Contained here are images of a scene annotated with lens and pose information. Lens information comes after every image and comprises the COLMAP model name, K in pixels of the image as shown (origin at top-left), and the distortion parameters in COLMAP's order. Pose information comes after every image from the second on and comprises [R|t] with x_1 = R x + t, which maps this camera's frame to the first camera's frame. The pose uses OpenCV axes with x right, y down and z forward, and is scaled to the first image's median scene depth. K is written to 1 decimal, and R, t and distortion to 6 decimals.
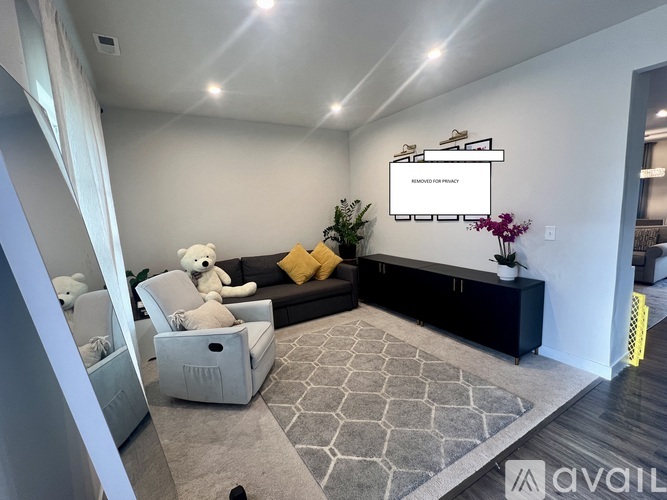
lens RADIAL K [[308.1, 0, 333.5], [0, 308.1, 250.0], [0, 0, 1]] dist [0.002108, 0.000443]
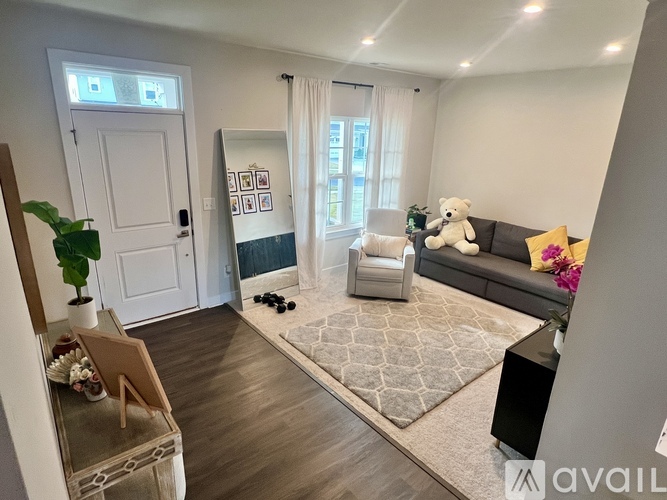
lens RADIAL K [[385.5, 0, 333.5], [0, 385.5, 250.0], [0, 0, 1]] dist [-0.002631, 0.000092]
pose [[0.141908, 0.334851, -0.931524, 1.072714], [-0.182009, 0.933830, 0.307952, -0.231085], [0.973003, 0.125845, 0.193464, 0.350293]]
